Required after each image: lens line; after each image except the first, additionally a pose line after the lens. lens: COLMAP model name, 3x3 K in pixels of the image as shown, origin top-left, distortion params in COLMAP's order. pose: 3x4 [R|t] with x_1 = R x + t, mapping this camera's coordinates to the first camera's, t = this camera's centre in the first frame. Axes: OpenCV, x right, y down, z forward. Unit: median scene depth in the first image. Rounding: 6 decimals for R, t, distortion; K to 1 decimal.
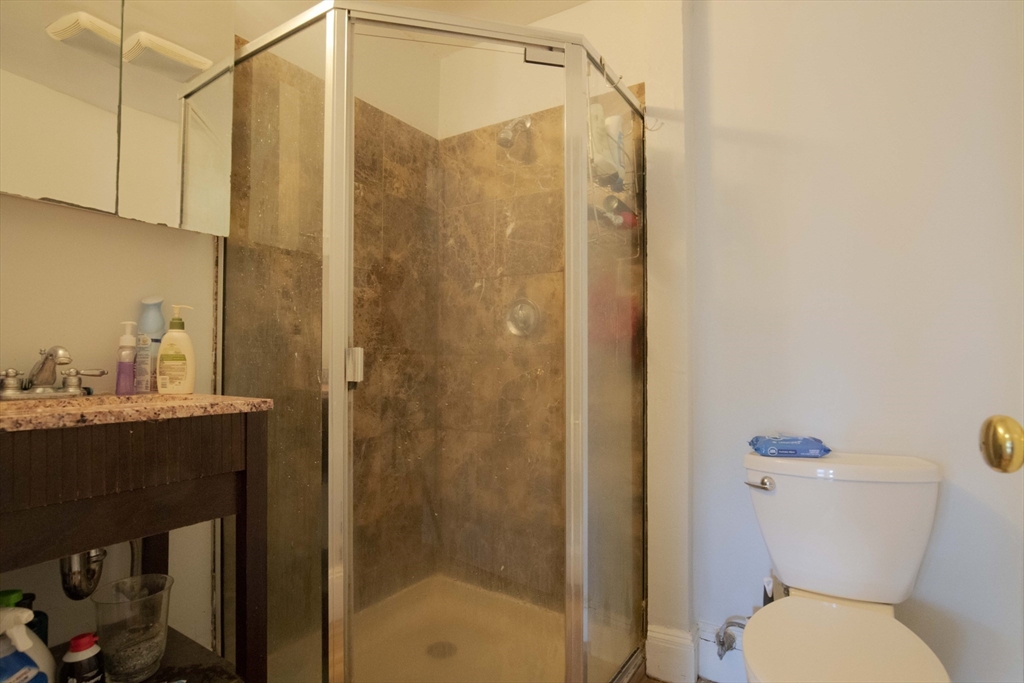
lens RADIAL K [[518.0, 0, 509.9], [0, 518.0, 342.1], [0, 0, 1]] dist [-0.023543, 0.004691]
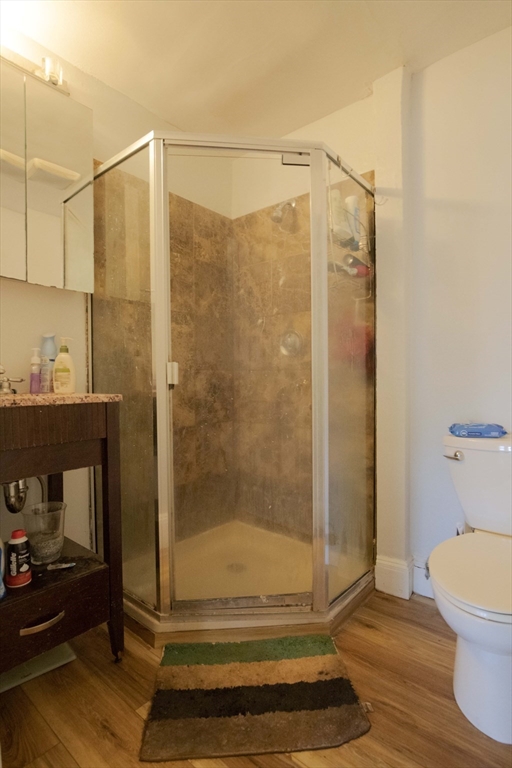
lens RADIAL K [[388.5, 0, 250.6], [0, 388.5, 383.2], [0, 0, 1]] dist [-0.023543, 0.004691]
pose [[0.992087, -0.007409, -0.125335, 0.061365], [0.012560, 0.999106, 0.040364, 0.023632], [0.124924, -0.041619, 0.991293, -0.098210]]
